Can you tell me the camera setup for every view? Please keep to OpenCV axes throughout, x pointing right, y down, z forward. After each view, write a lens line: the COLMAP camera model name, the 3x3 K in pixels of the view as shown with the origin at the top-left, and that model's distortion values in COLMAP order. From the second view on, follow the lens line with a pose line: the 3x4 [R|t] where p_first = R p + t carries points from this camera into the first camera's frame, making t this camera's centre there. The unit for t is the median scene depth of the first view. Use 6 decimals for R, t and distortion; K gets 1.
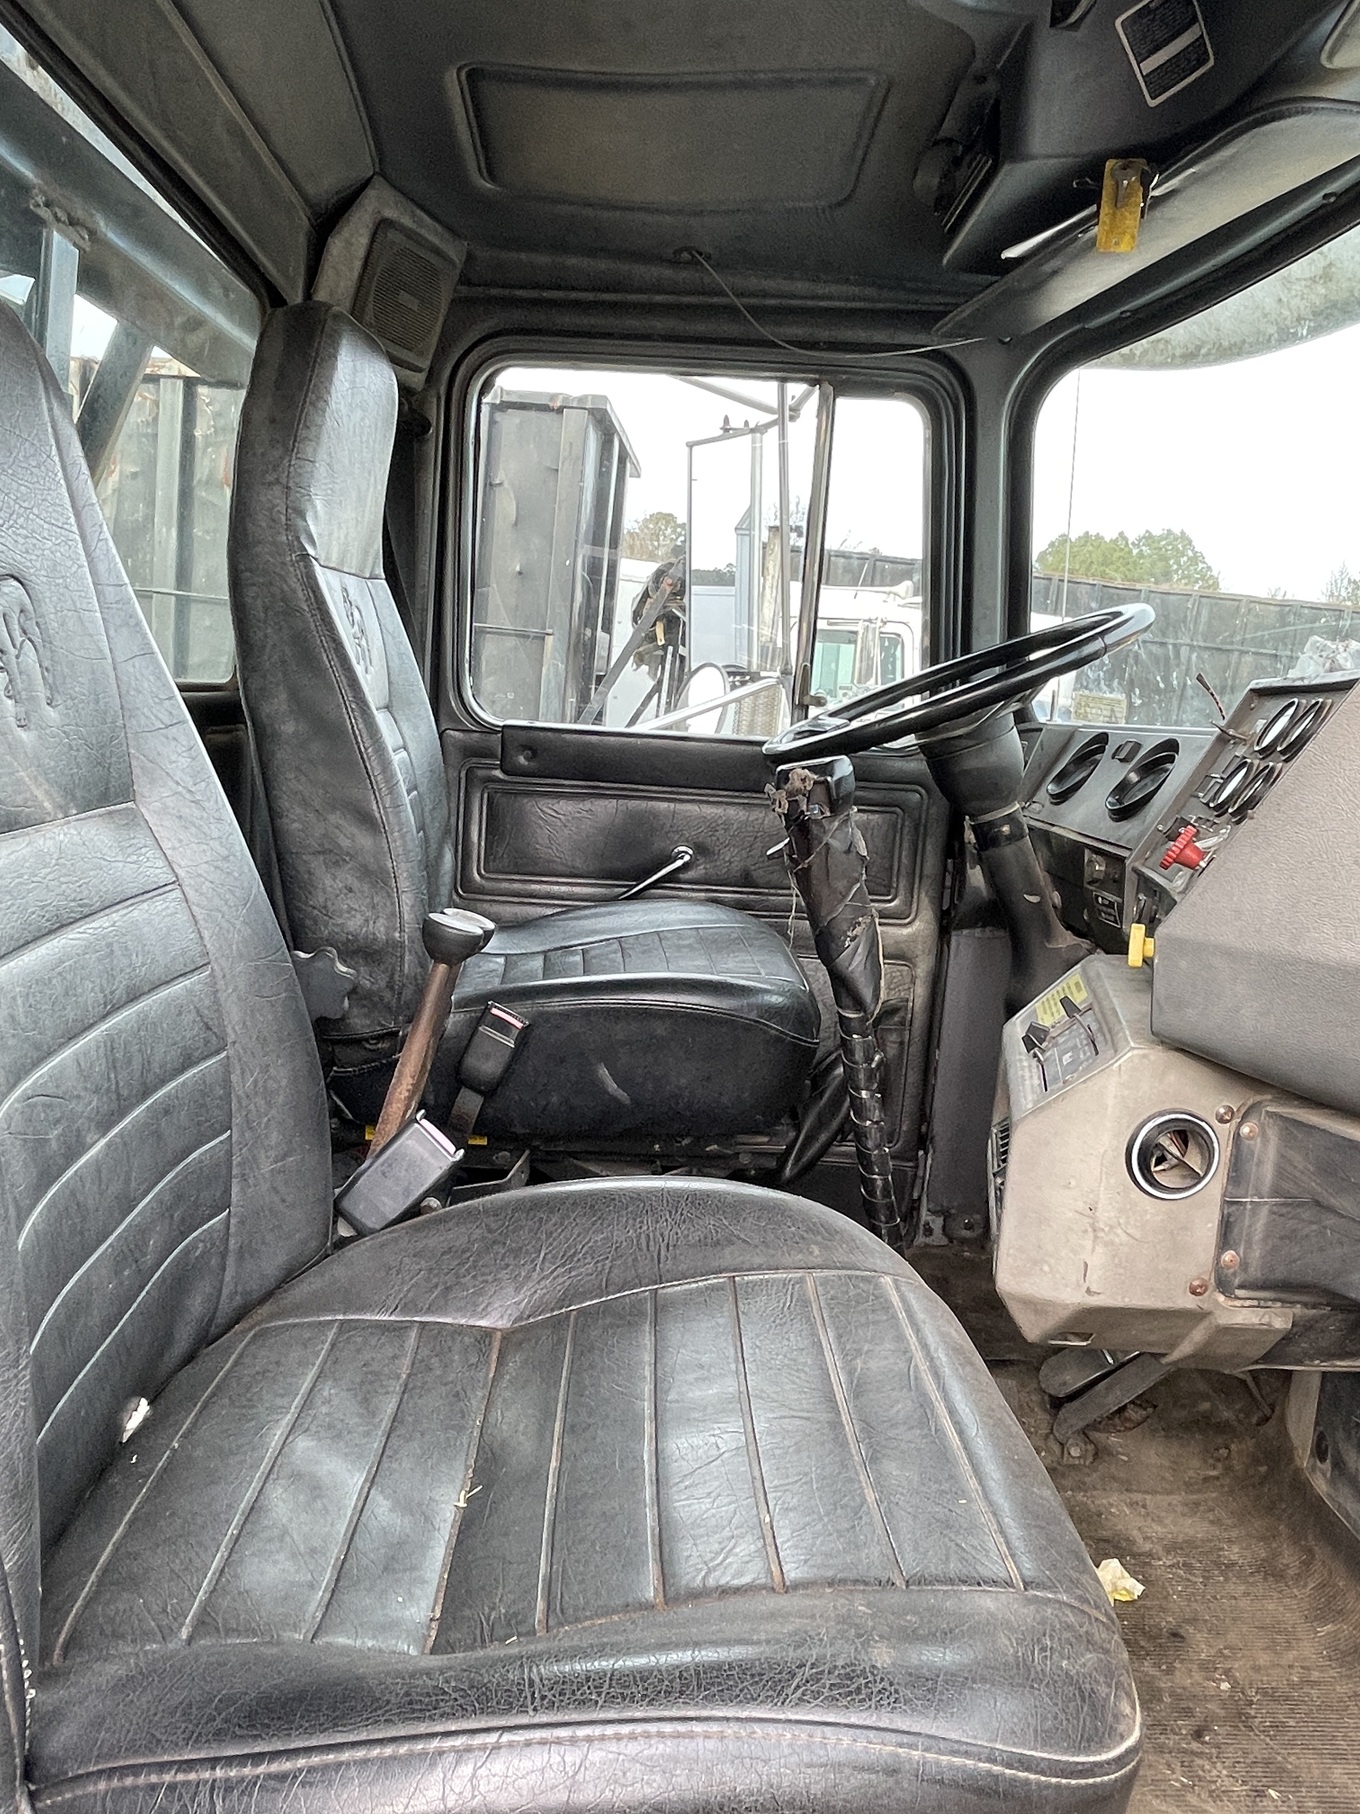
lens RADIAL K [[1272.9, 0, 680.0], [0, 1272.9, 907.0], [0, 0, 1]] dist [0.020007, -0.037688]
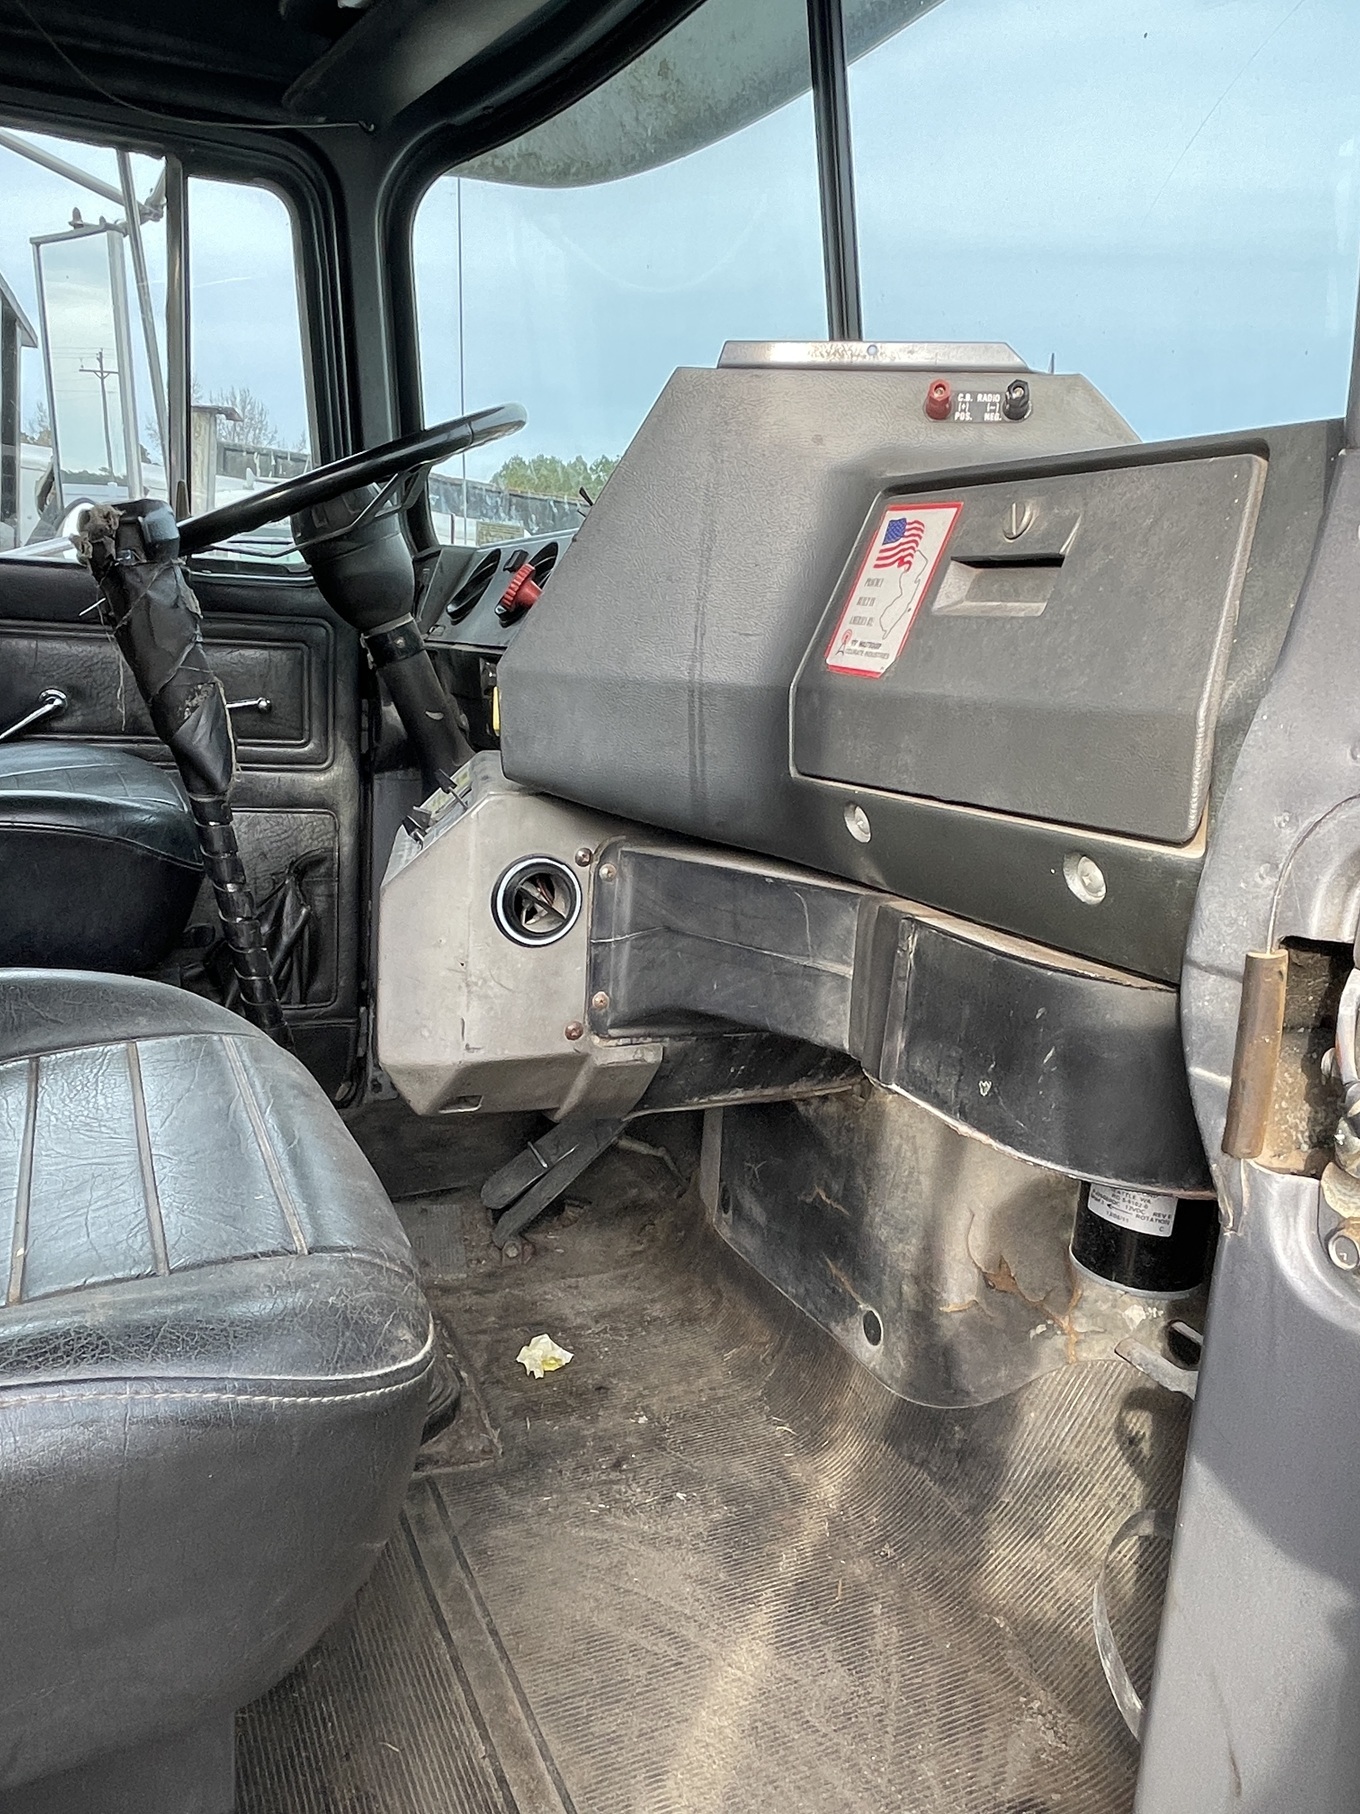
lens RADIAL K [[1275.0, 0, 680.1], [0, 1275.0, 923.1], [0, 0, 1]] dist [0.028542, -0.049799]
pose [[0.921452, -0.089699, 0.377996, 0.075098], [0.062743, 0.994567, 0.083061, 0.093711], [-0.383393, -0.052820, 0.922074, 0.020509]]
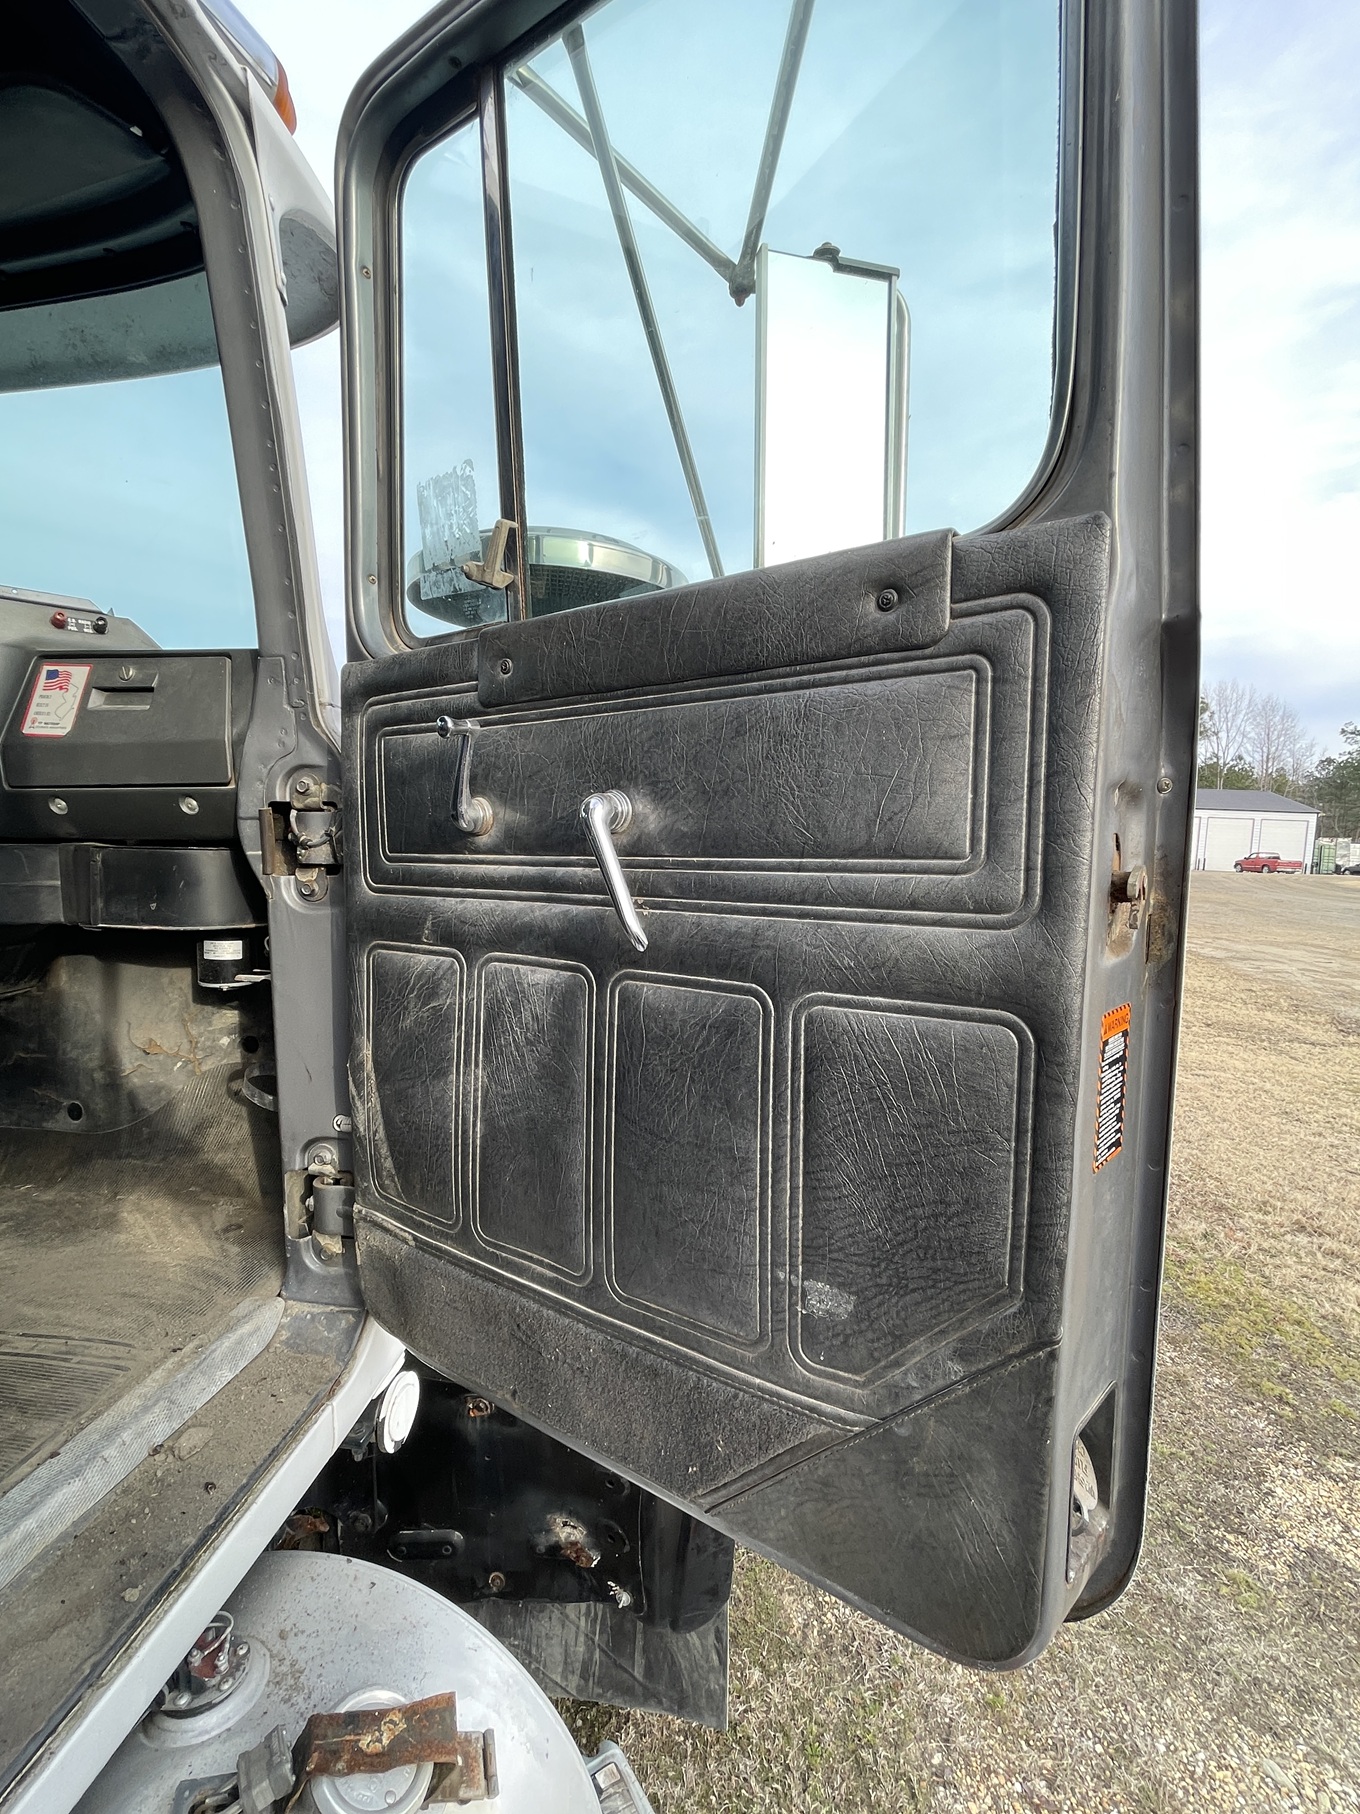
lens RADIAL K [[808.0, 0, 680.0], [0, 808.0, 907.0], [0, 0, 1]] dist [-0.001887, 0.000062]
pose [[0.202015, -0.154900, 0.967055, -0.281099], [0.160998, 0.979233, 0.123218, 0.197995], [-0.966059, 0.130802, 0.222759, -0.225441]]
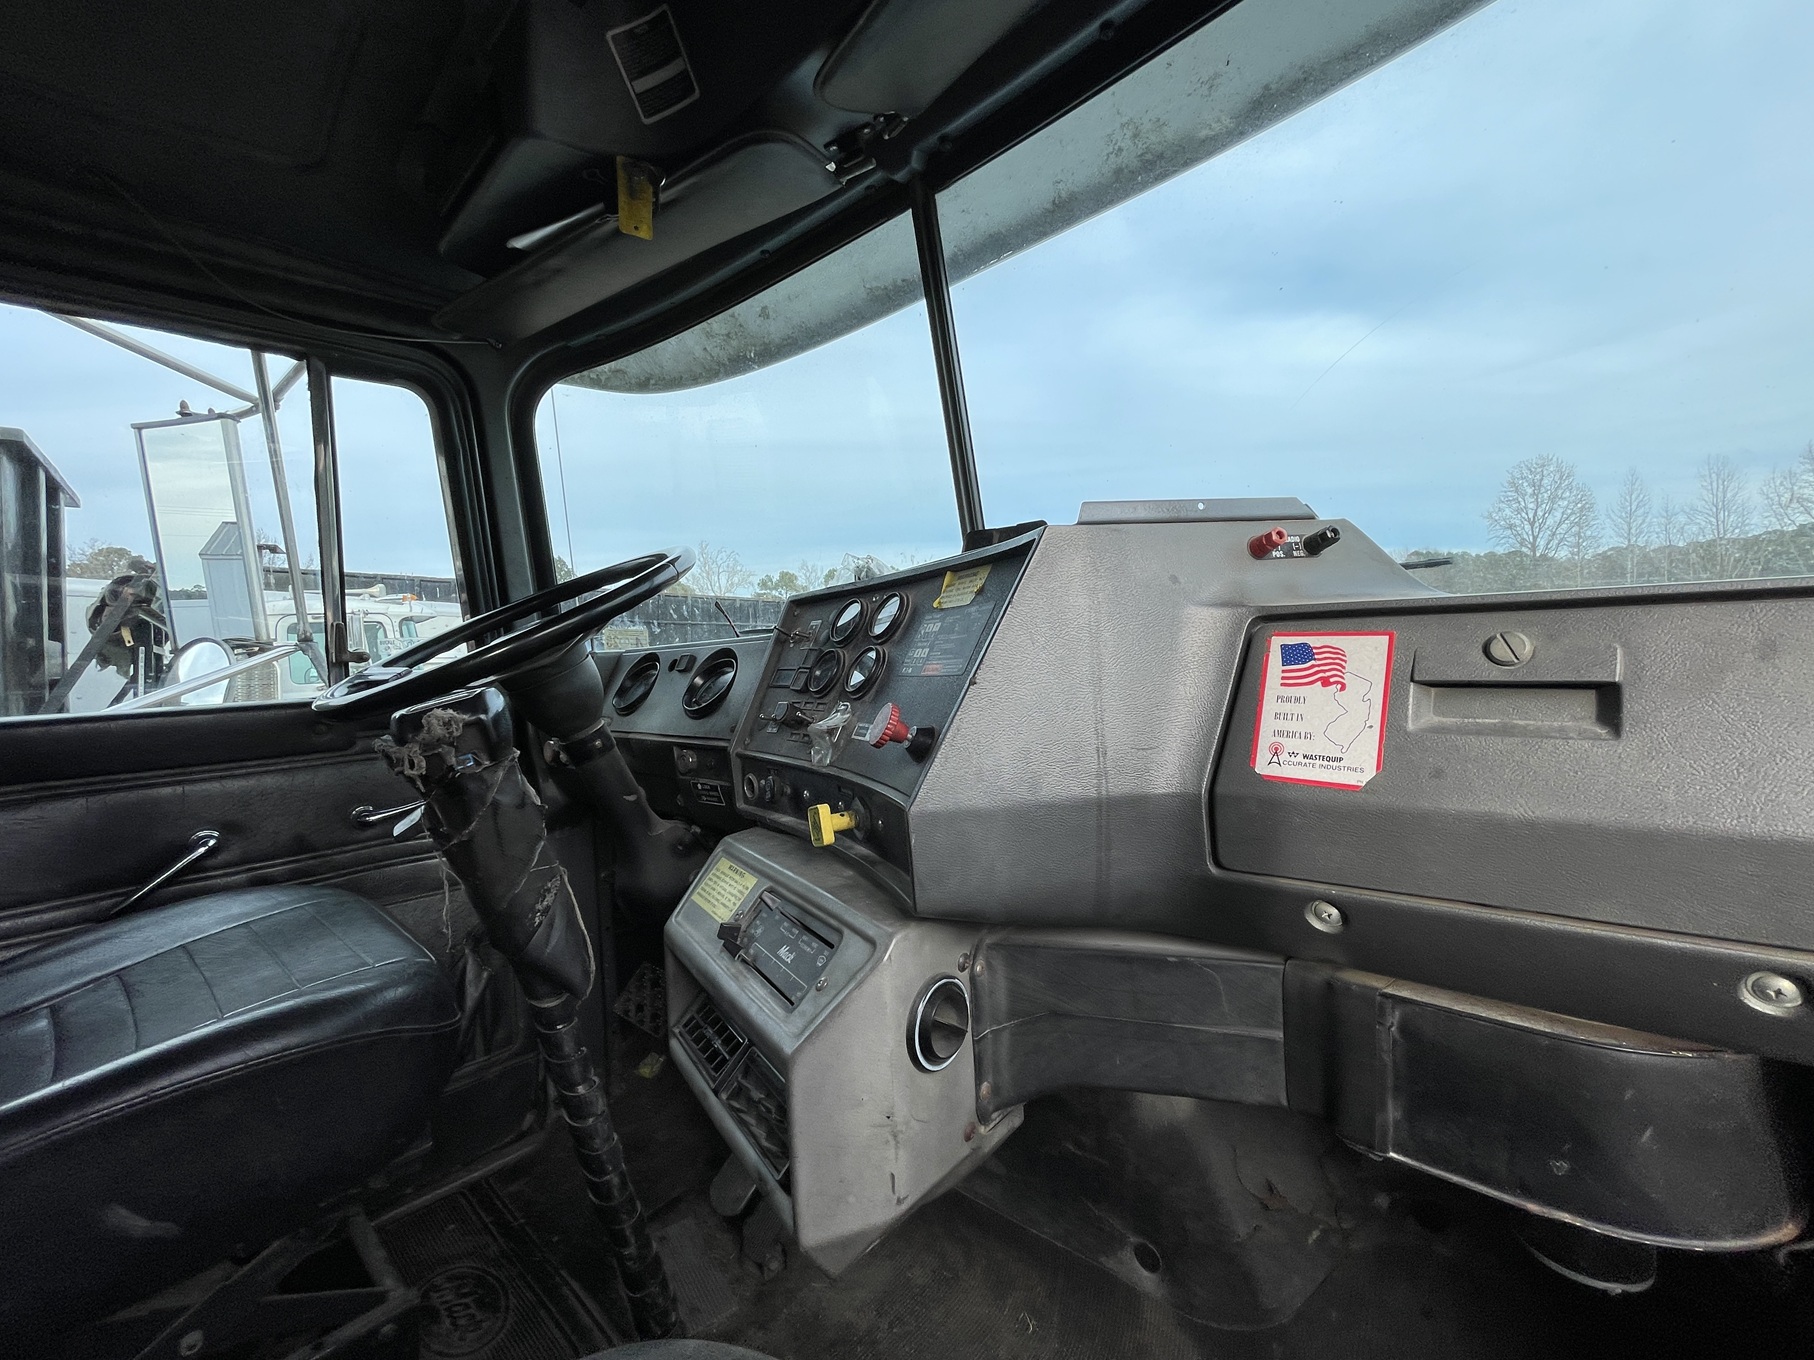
lens RADIAL K [[743.2, 0, 912.0], [0, 743.2, 676.4], [0, 0, 1]] dist [-0.002395, -0.000003]
pose [[0.694873, -0.123853, 0.708387, -0.010623], [0.212015, 0.976557, -0.037231, -0.040036], [-0.687169, 0.176060, 0.704841, 0.379424]]
